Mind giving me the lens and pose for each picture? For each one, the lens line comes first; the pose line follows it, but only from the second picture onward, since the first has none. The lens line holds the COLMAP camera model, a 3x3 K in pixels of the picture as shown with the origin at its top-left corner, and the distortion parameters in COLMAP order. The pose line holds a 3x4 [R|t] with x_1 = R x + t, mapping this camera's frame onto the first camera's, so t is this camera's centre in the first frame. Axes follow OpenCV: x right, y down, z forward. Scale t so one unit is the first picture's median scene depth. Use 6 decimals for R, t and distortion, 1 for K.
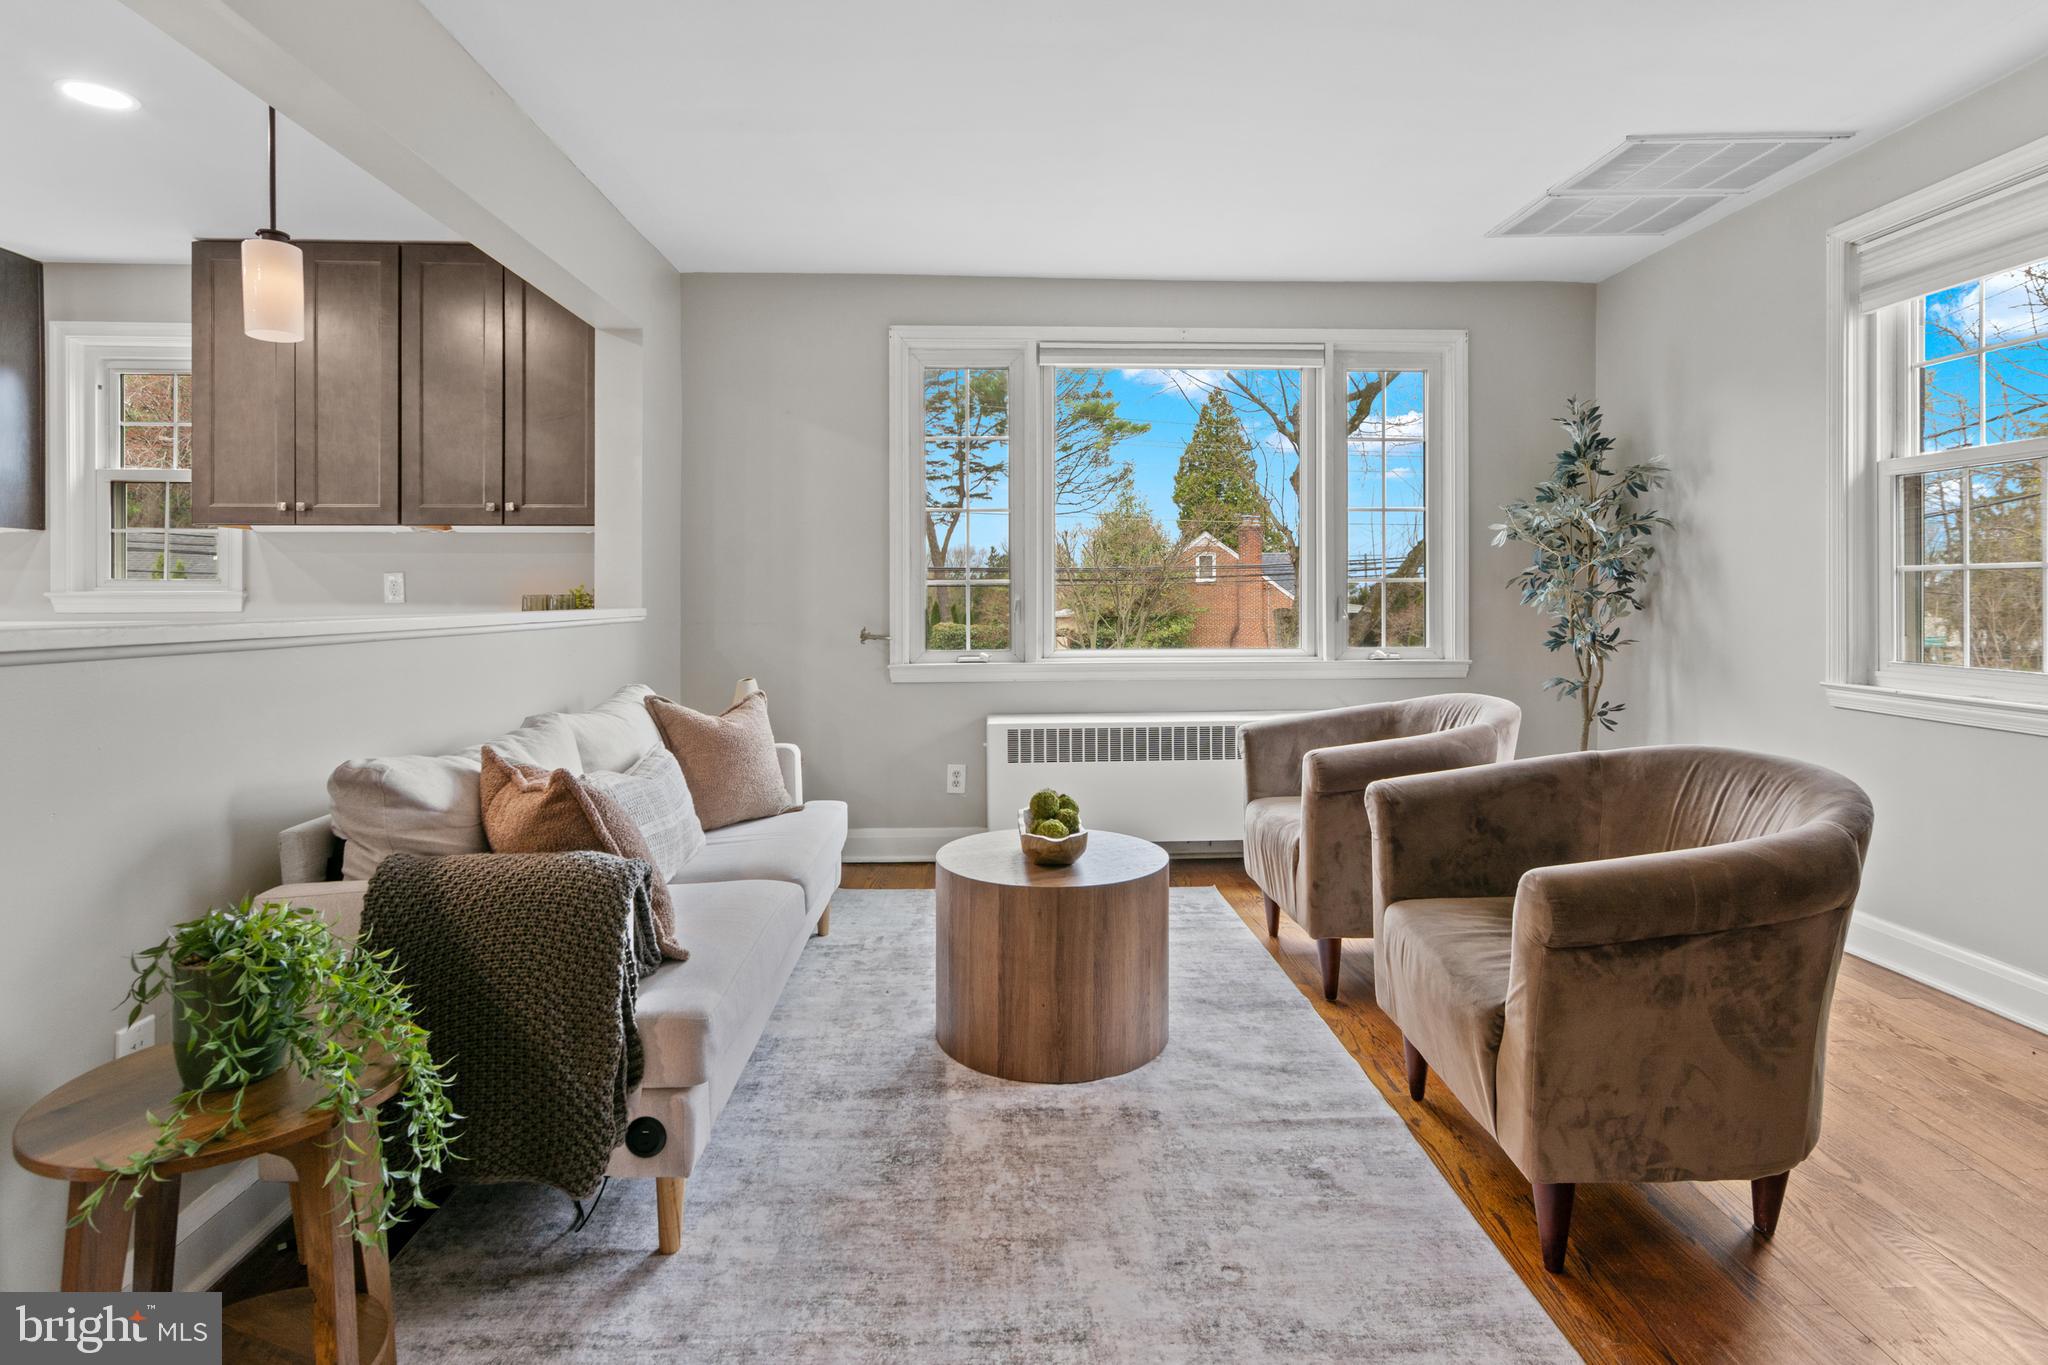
lens RADIAL K [[1038.3, 0, 1019.6], [0, 1038.3, 603.4], [0, 0, 1]] dist [0.007209, -0.001904]
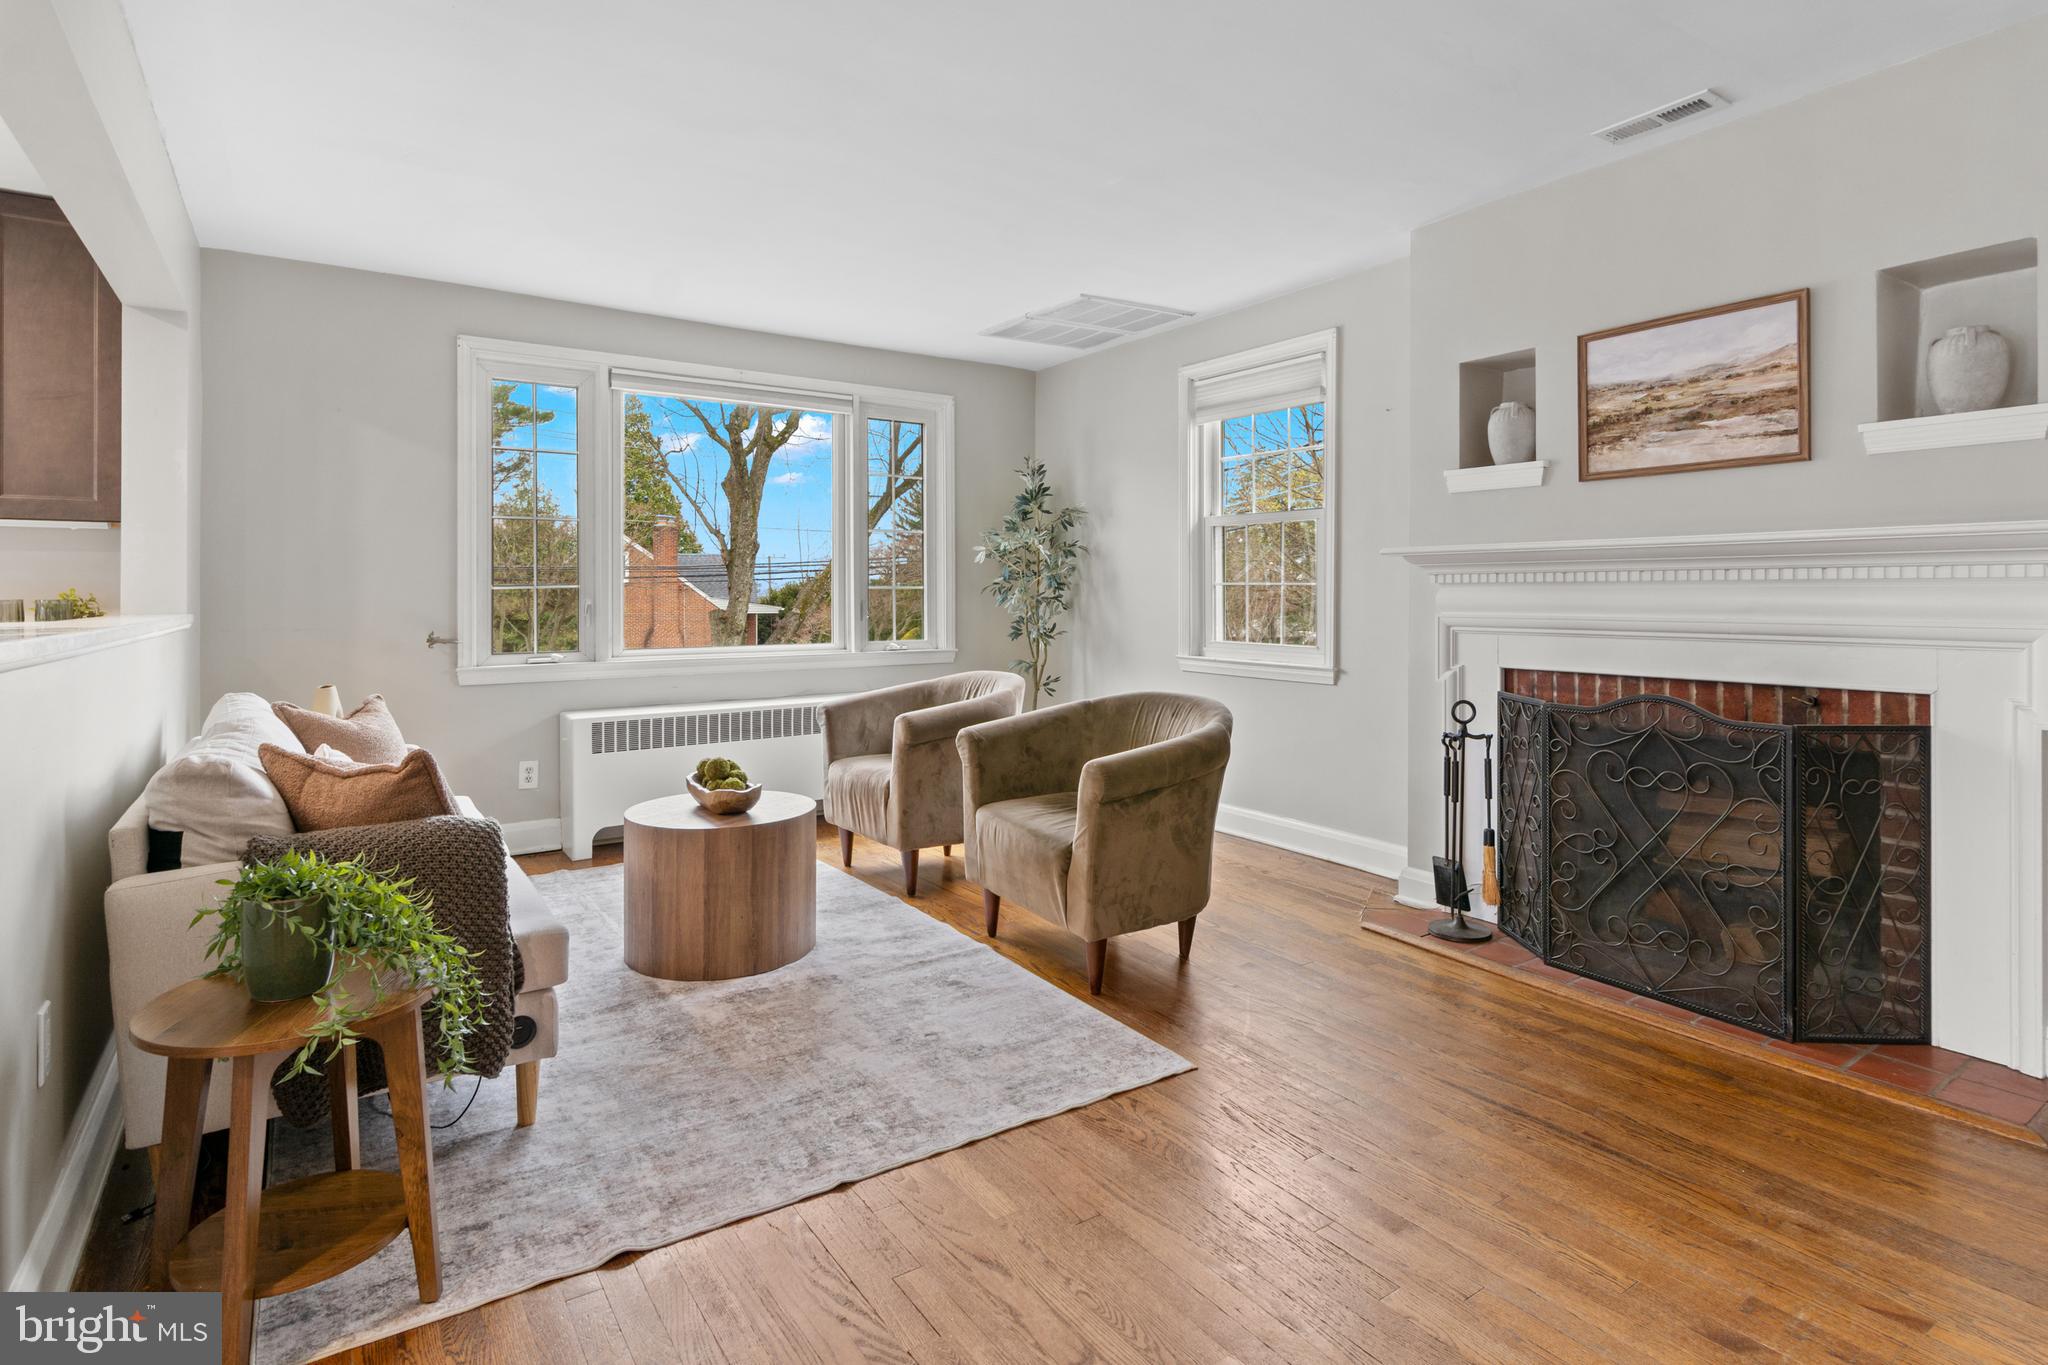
lens RADIAL K [[1038.3, 0, 1011.7], [0, 1038.3, 612.3], [0, 0, 1]] dist [0.007209, -0.001904]
pose [[0.850103, -0.007240, 0.526567, -0.318278], [0.003159, 0.999958, 0.008650, -0.004380], [-0.526607, -0.005690, 0.850090, -0.241219]]
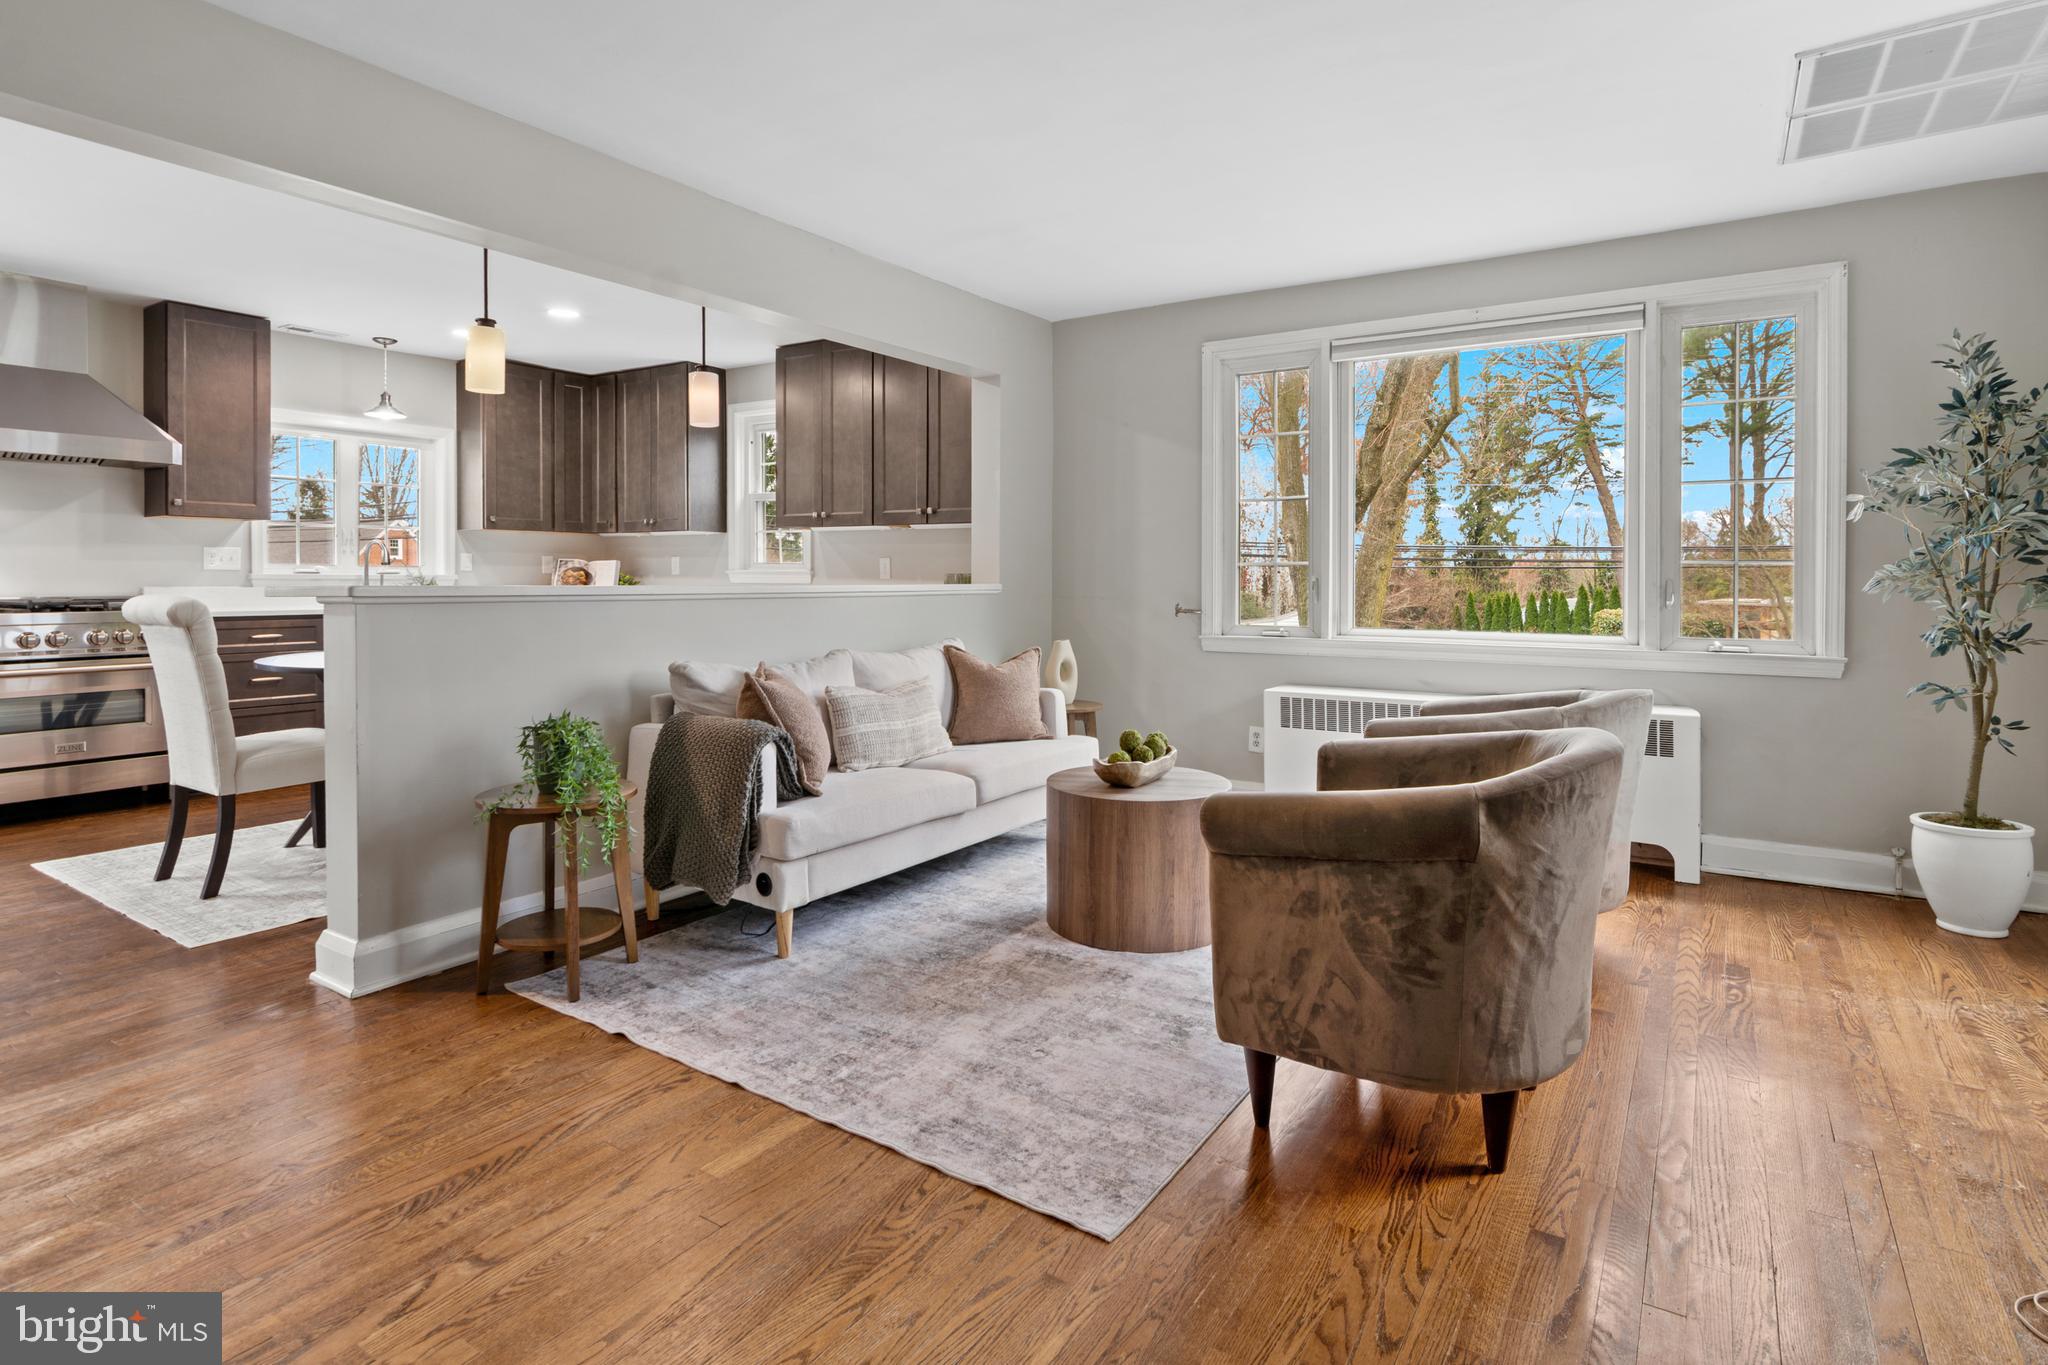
lens RADIAL K [[1038.3, 0, 1031.2], [0, 1038.3, 602.0], [0, 0, 1]] dist [0.007209, -0.001904]
pose [[0.816556, 0.020566, -0.576900, 0.619825], [-0.011103, 0.999740, 0.019925, 0.001007], [0.577160, -0.009864, 0.816571, -0.096214]]
